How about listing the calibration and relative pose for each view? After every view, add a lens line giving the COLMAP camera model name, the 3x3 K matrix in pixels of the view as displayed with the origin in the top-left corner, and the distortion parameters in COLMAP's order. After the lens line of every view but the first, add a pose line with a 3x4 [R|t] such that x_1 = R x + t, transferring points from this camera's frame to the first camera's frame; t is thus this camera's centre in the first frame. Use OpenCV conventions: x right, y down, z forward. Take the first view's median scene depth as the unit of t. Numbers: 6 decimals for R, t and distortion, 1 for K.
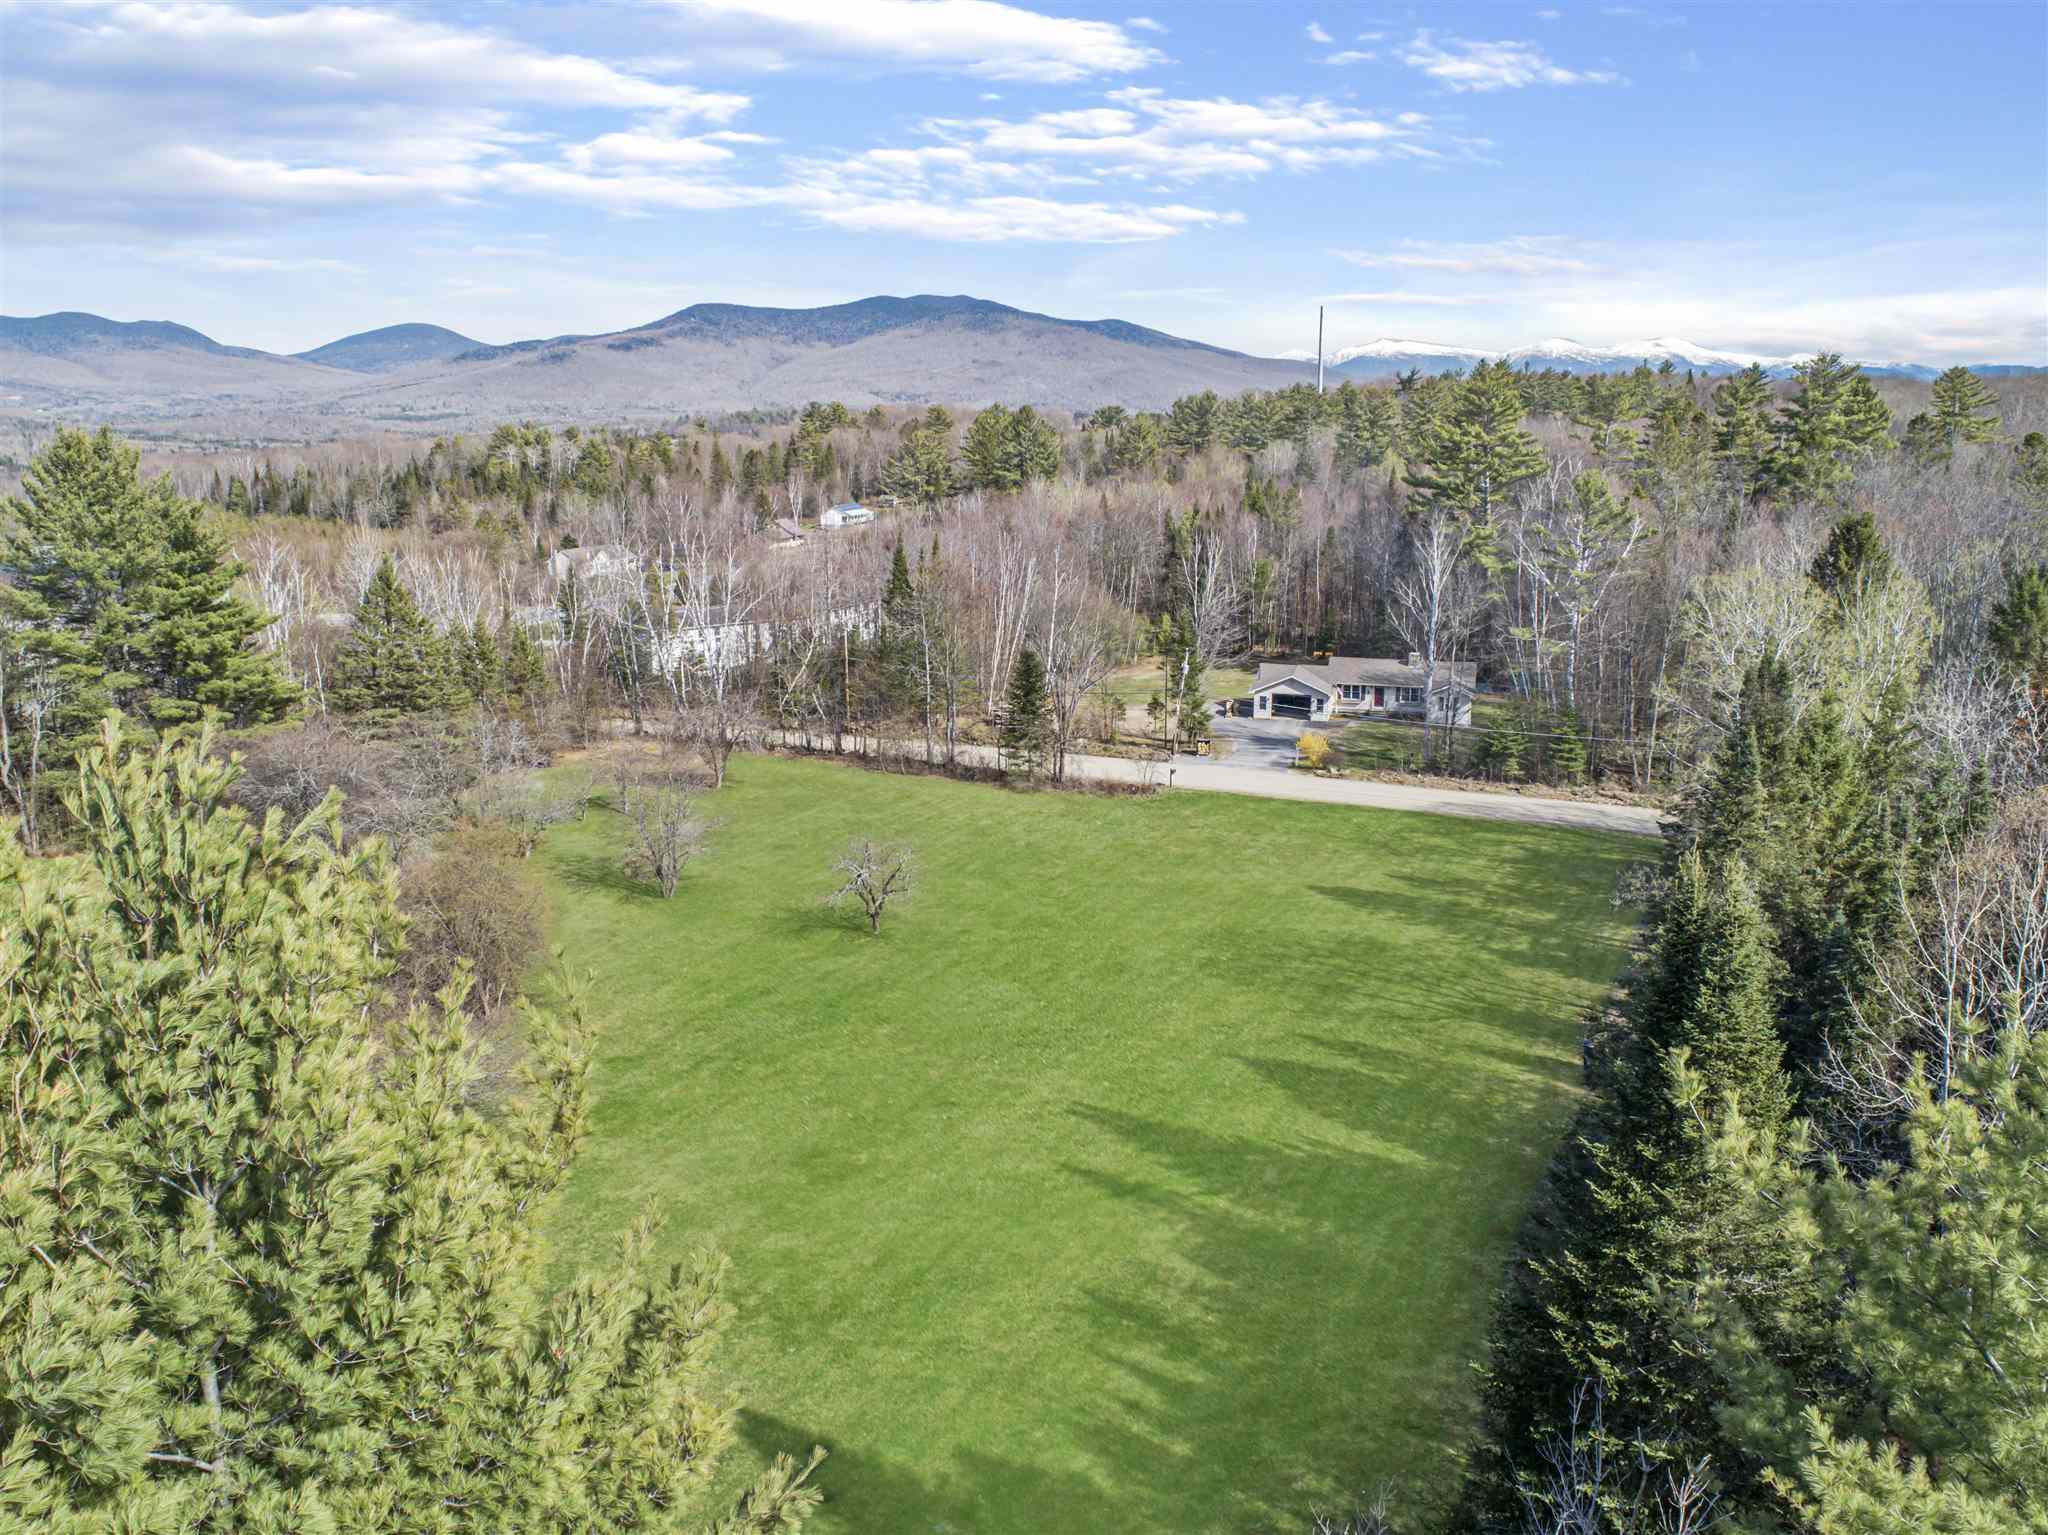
lens RADIAL K [[1521.6, 0, 1027.6], [0, 1521.6, 737.7], [0, 0, 1]] dist [-0.037314, 0.017710]
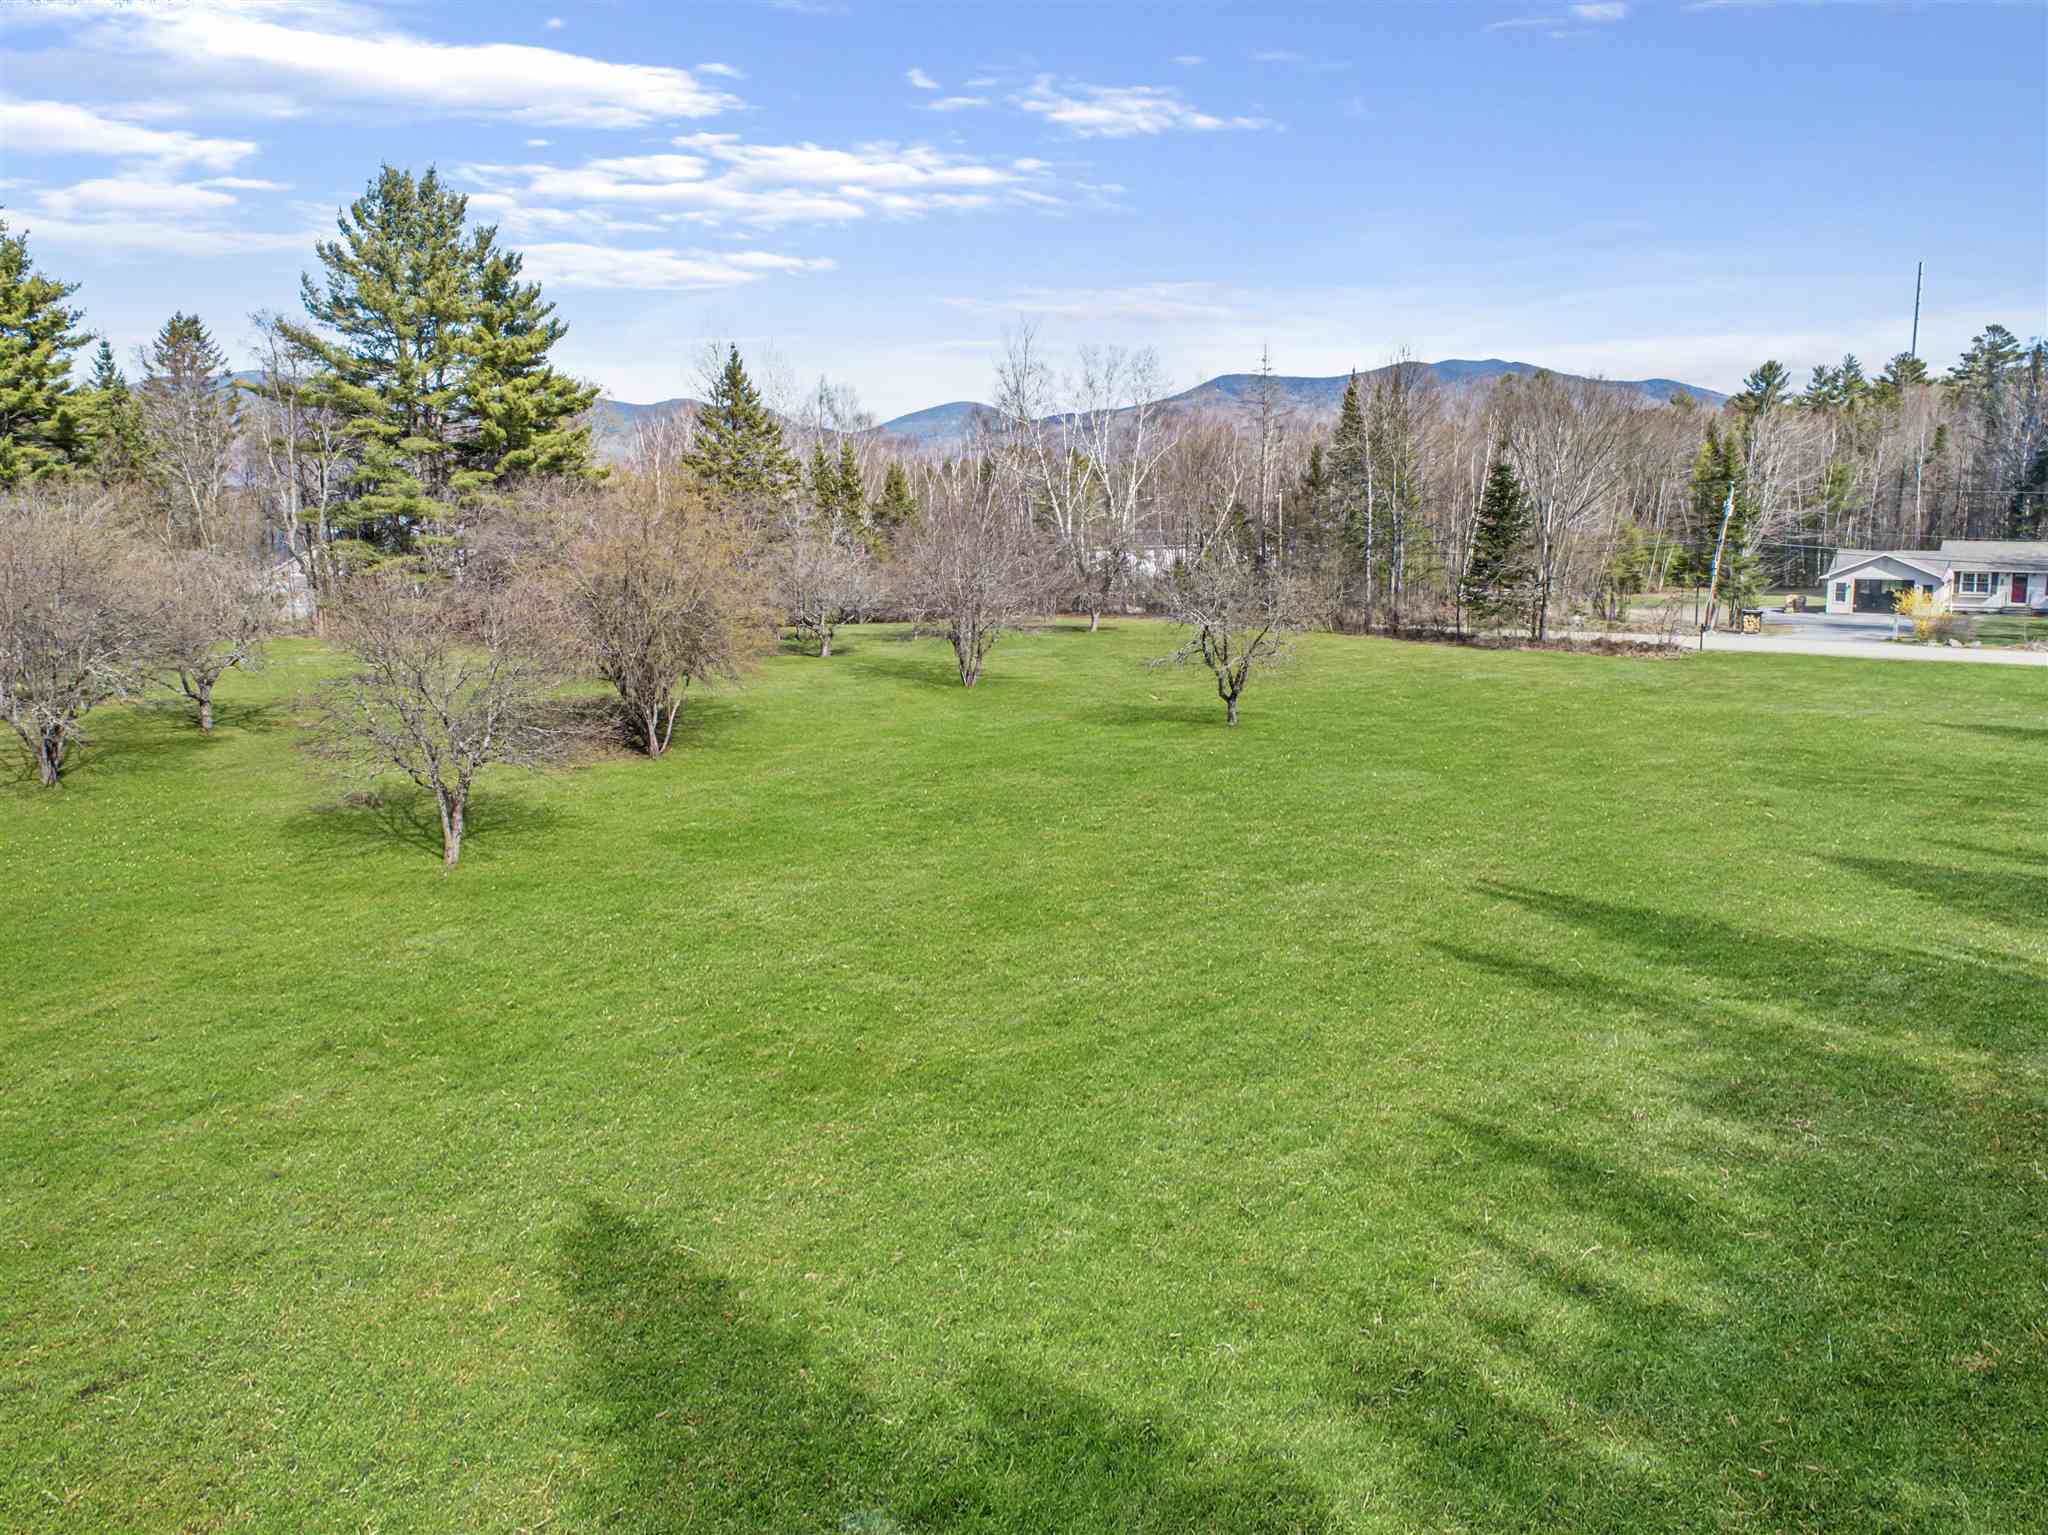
lens RADIAL K [[1521.6, 0, 1027.6], [0, 1521.6, 737.7], [0, 0, 1]] dist [-0.037314, 0.017710]
pose [[0.944950, 0.044231, -0.324213, 0.024469], [-0.058750, 0.997655, -0.035126, 0.107178], [0.321899, 0.052240, 0.945332, 0.204493]]
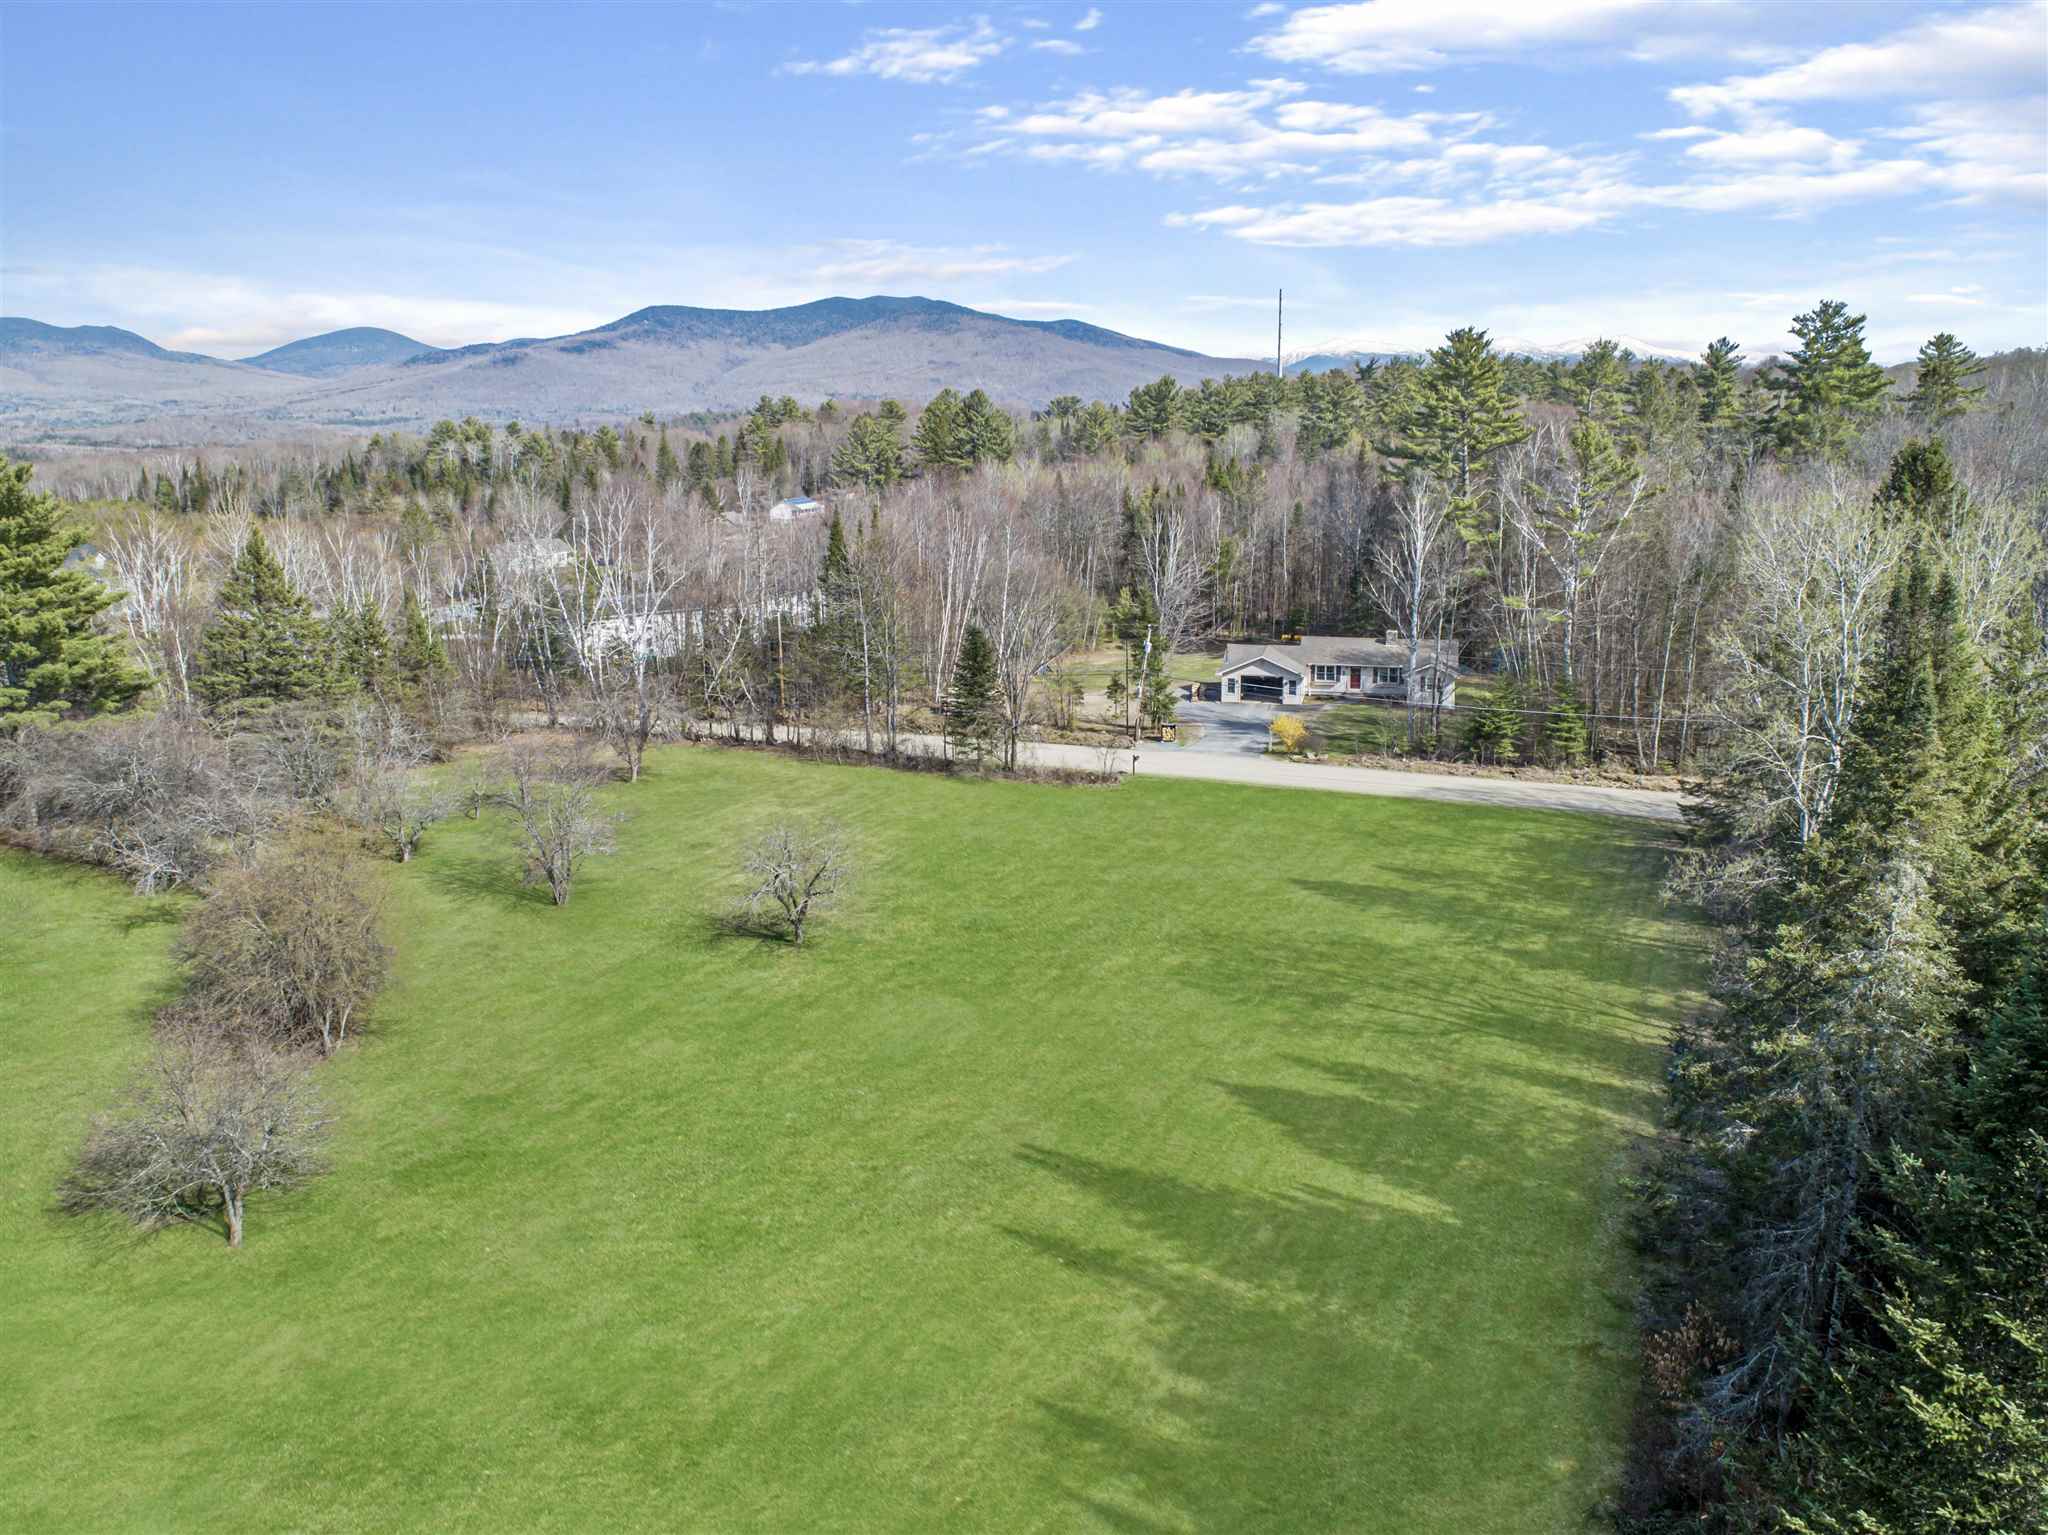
lens RADIAL K [[1521.6, 0, 1027.6], [0, 1521.6, 737.7], [0, 0, 1]] dist [-0.037314, 0.017710]
pose [[0.999595, -0.011665, 0.025938, 0.006626], [0.011684, 0.999932, -0.000602, 0.008862], [-0.025929, 0.000905, 0.999663, 0.082929]]
